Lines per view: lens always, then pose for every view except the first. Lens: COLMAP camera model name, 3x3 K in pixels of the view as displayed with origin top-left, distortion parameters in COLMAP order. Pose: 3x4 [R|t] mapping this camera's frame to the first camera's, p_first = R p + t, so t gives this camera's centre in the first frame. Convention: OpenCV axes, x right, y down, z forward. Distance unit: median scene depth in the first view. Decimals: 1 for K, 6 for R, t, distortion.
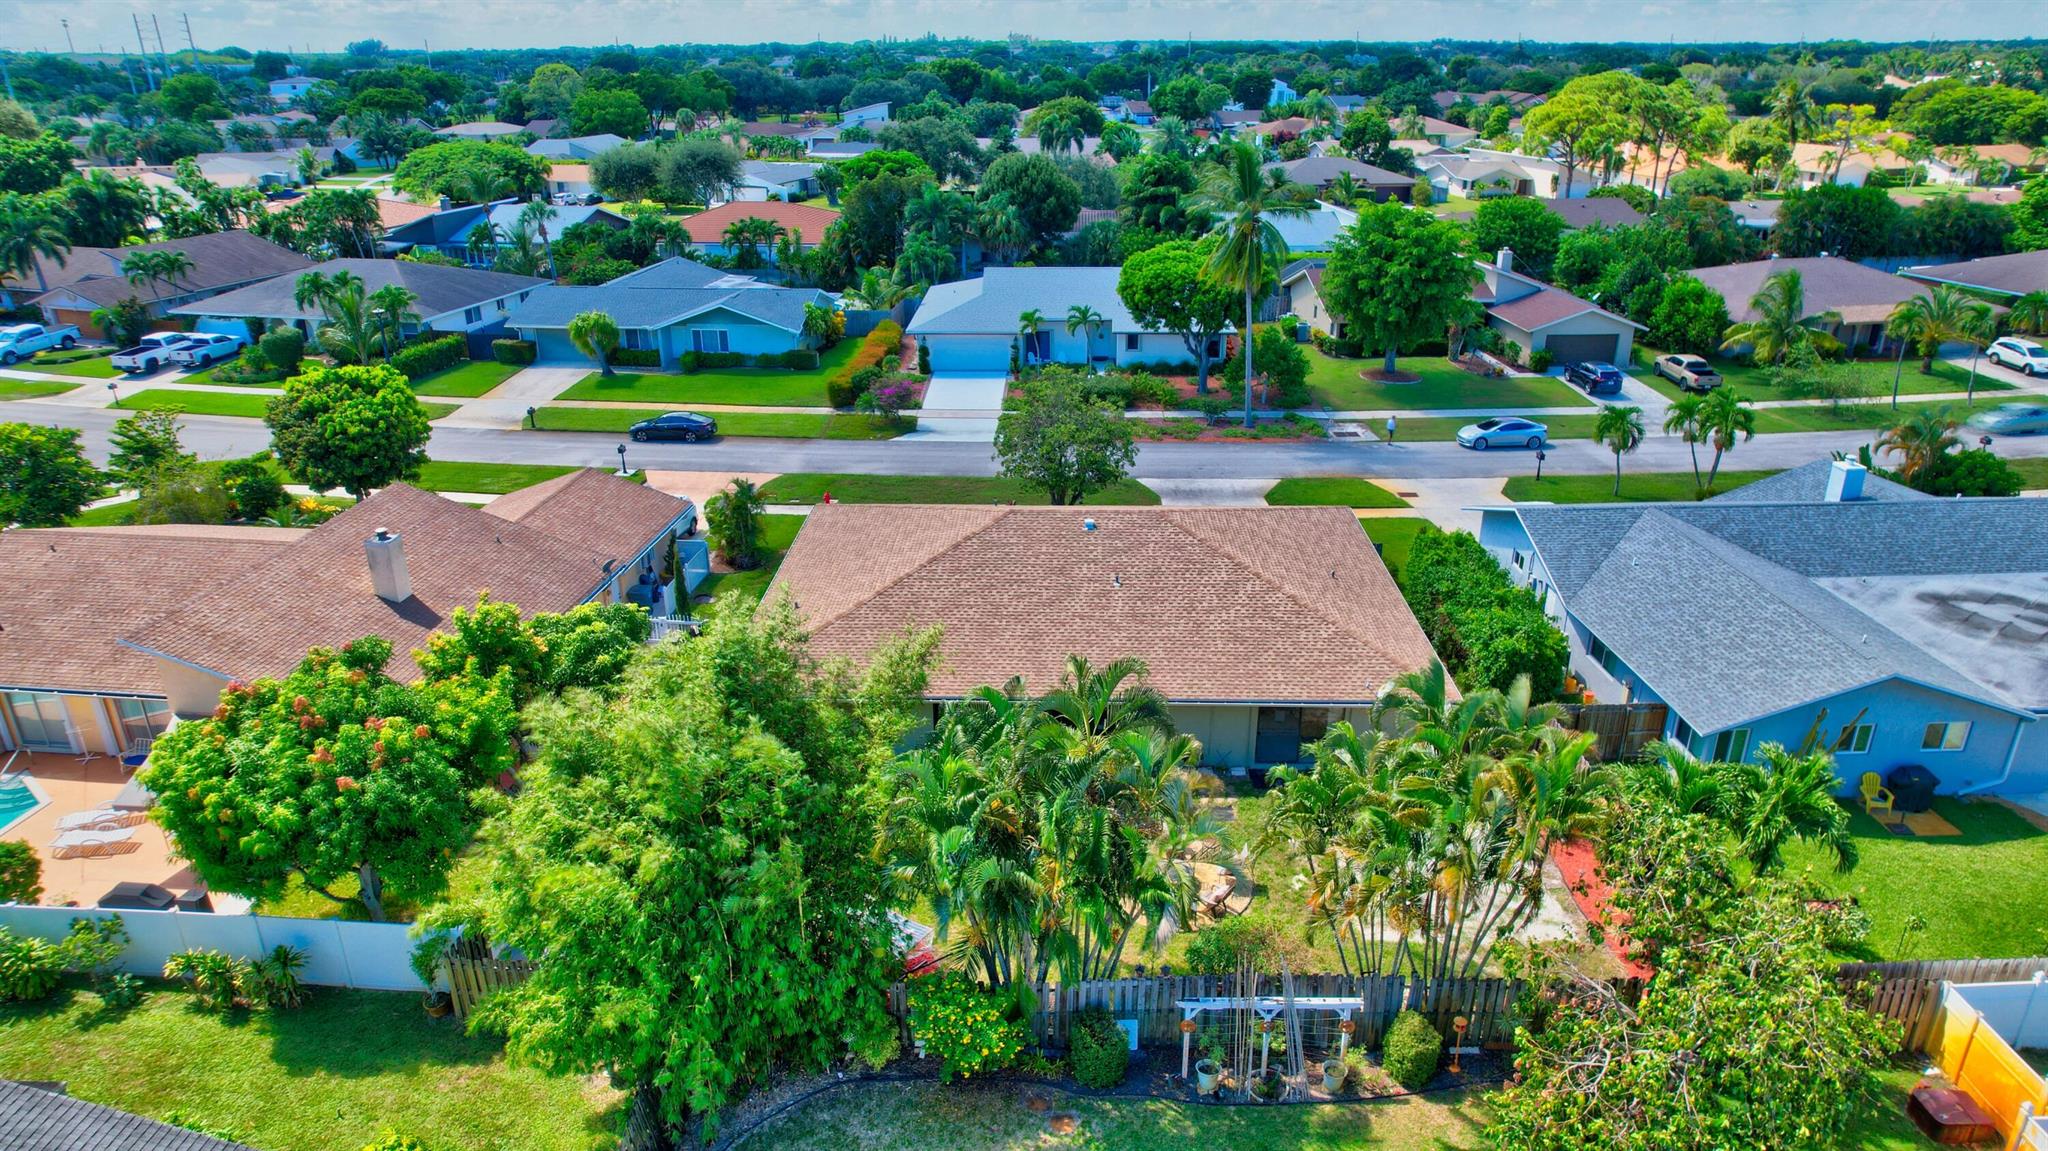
lens RADIAL K [[1316.2, 0, 1024.0], [0, 1316.2, 575.5], [0, 0, 1]] dist [-0.091357, 0.086103]
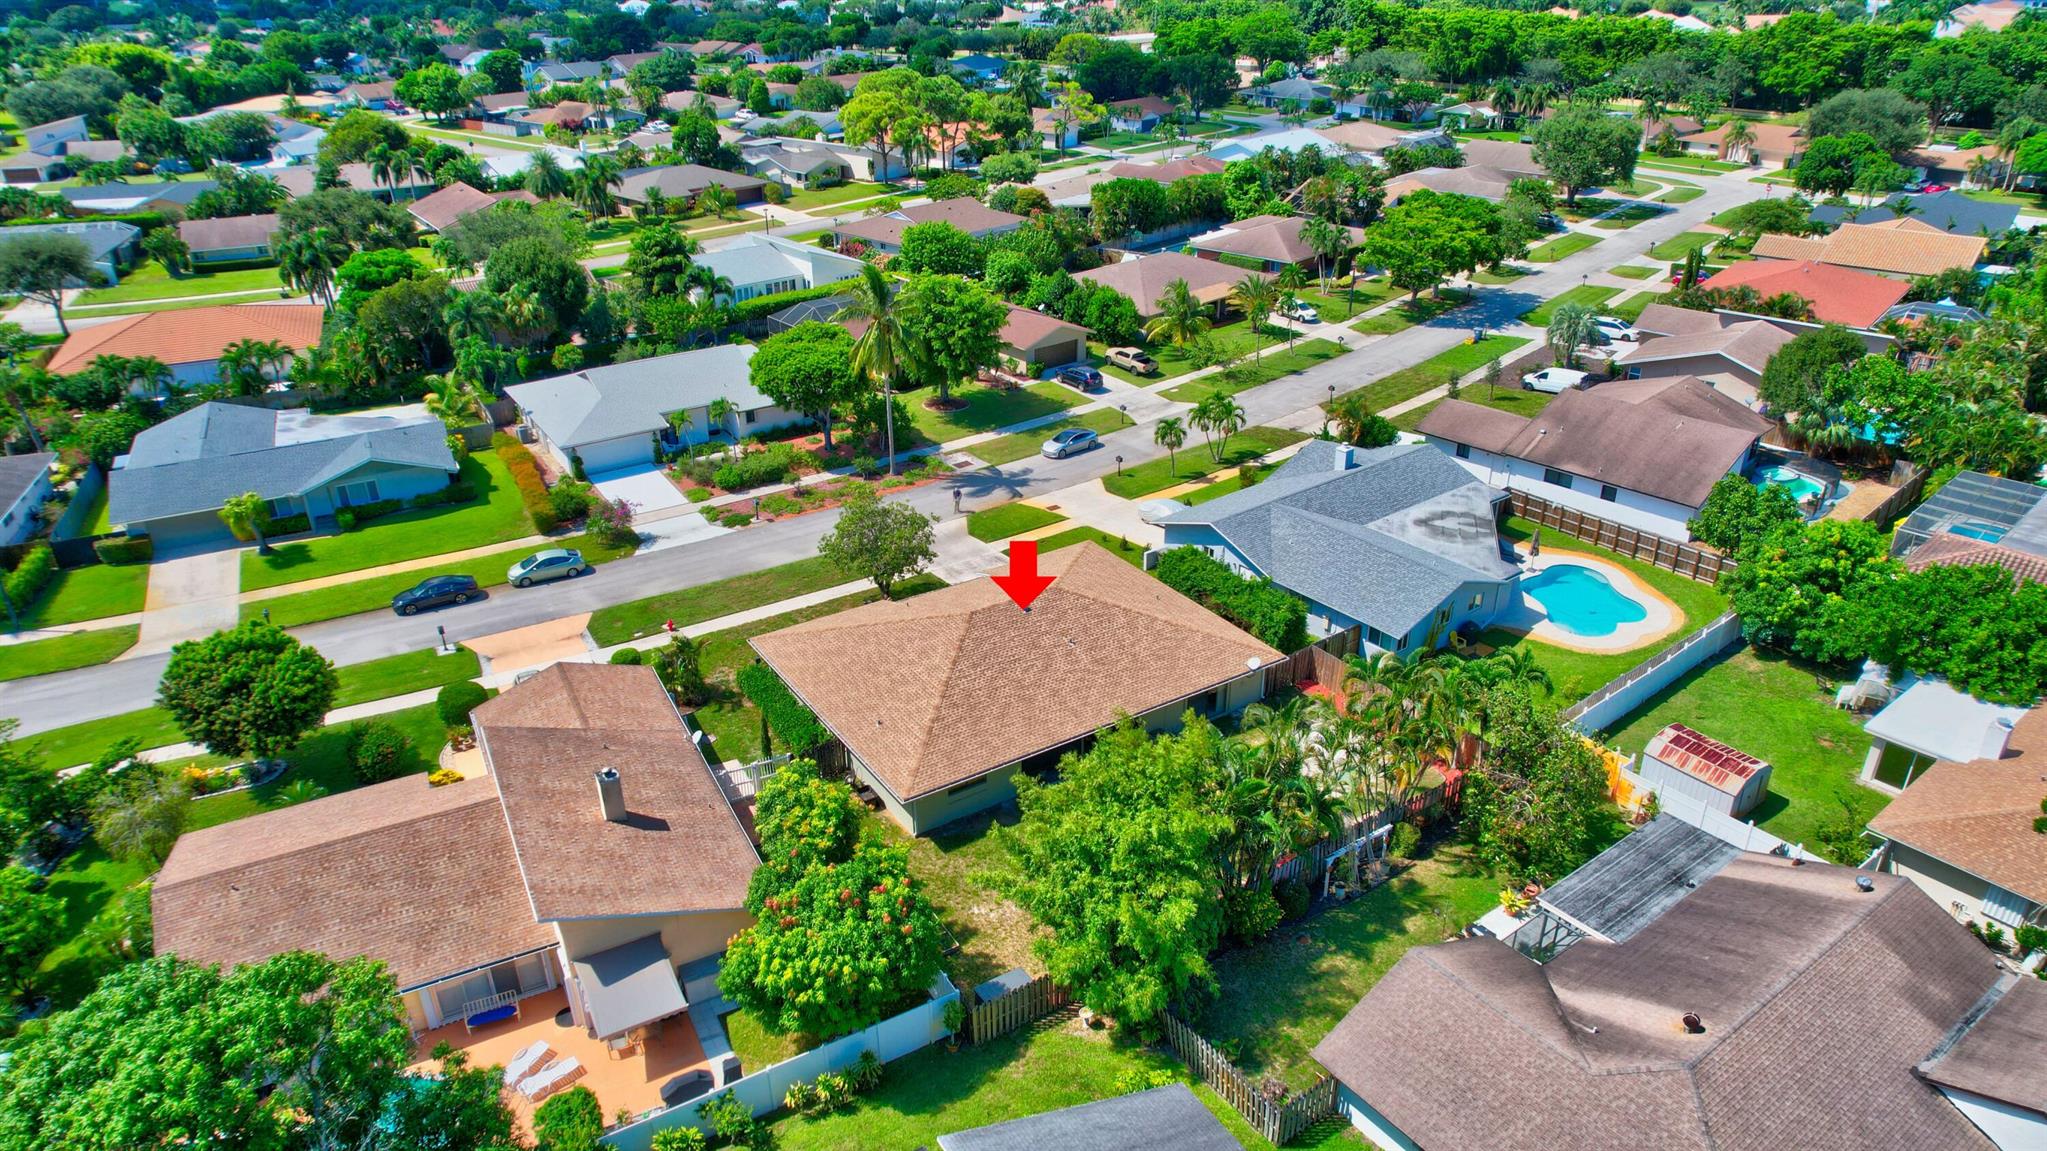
lens RADIAL K [[1307.6, 0, 1023.5], [0, 1307.6, 575.5], [0, 0, 1]] dist [-0.043801, 0.000221]
pose [[0.817806, -0.253815, 0.516498, -0.409995], [0.220823, 0.967187, 0.125647, -0.151436], [-0.531441, 0.011300, 0.847020, -0.143713]]
